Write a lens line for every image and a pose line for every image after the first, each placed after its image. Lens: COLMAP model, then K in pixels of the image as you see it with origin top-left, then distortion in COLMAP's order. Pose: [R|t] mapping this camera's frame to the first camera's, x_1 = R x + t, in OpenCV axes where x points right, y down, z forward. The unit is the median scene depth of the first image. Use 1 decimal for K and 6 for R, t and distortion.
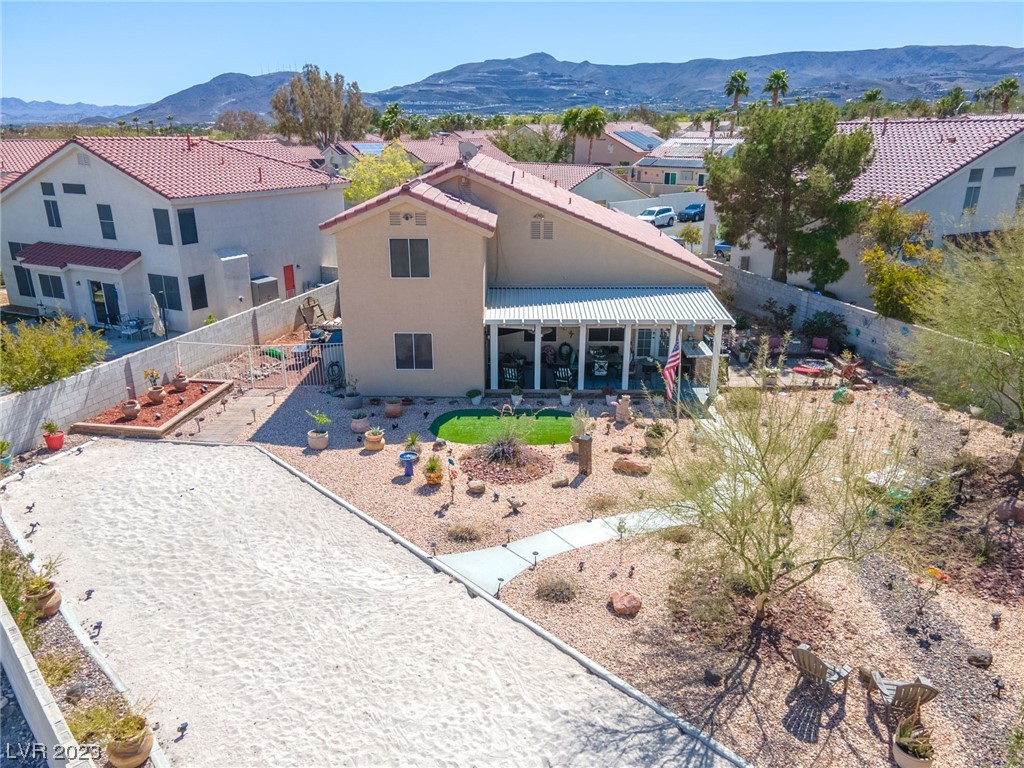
lens RADIAL K [[739.7, 0, 512.0], [0, 739.7, 384.0], [0, 0, 1]] dist [0.036698, 0.008617]
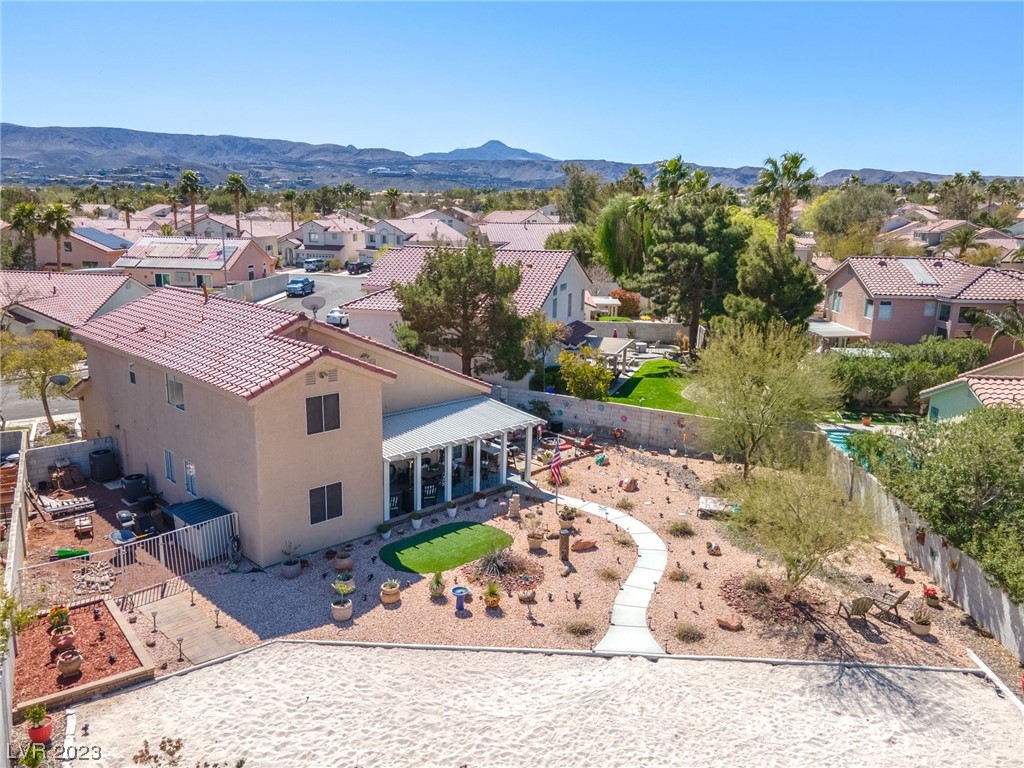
lens RADIAL K [[751.6, 0, 512.0], [0, 751.6, 384.0], [0, 0, 1]] dist [0.038305, 0.000700]
pose [[0.723912, -0.135705, 0.676414, -0.643323], [0.207599, 0.977869, -0.025993, -0.127742], [-0.657917, 0.159240, 0.736063, 0.055763]]
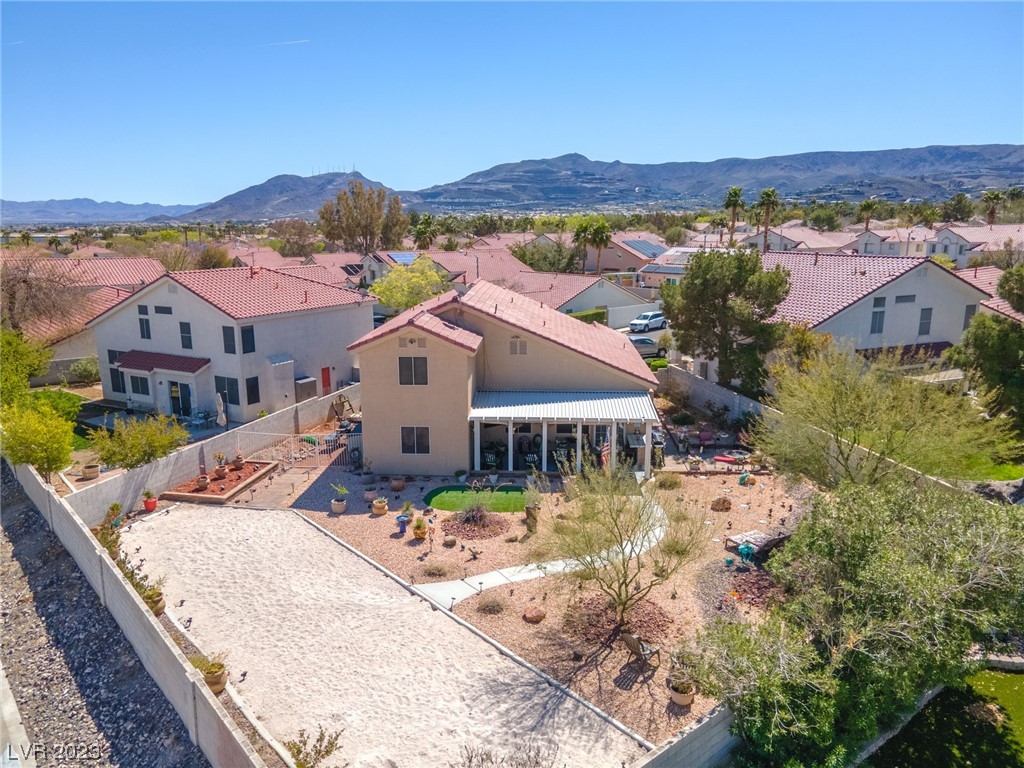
lens RADIAL K [[718.8, 0, 512.0], [0, 718.8, 384.0], [0, 0, 1]] dist [0.035868, -0.004509]
pose [[0.999173, 0.007453, -0.039976, 0.092295], [-0.012057, 0.993154, -0.116189, 0.002536], [0.038836, 0.116575, 0.992422, -0.280672]]
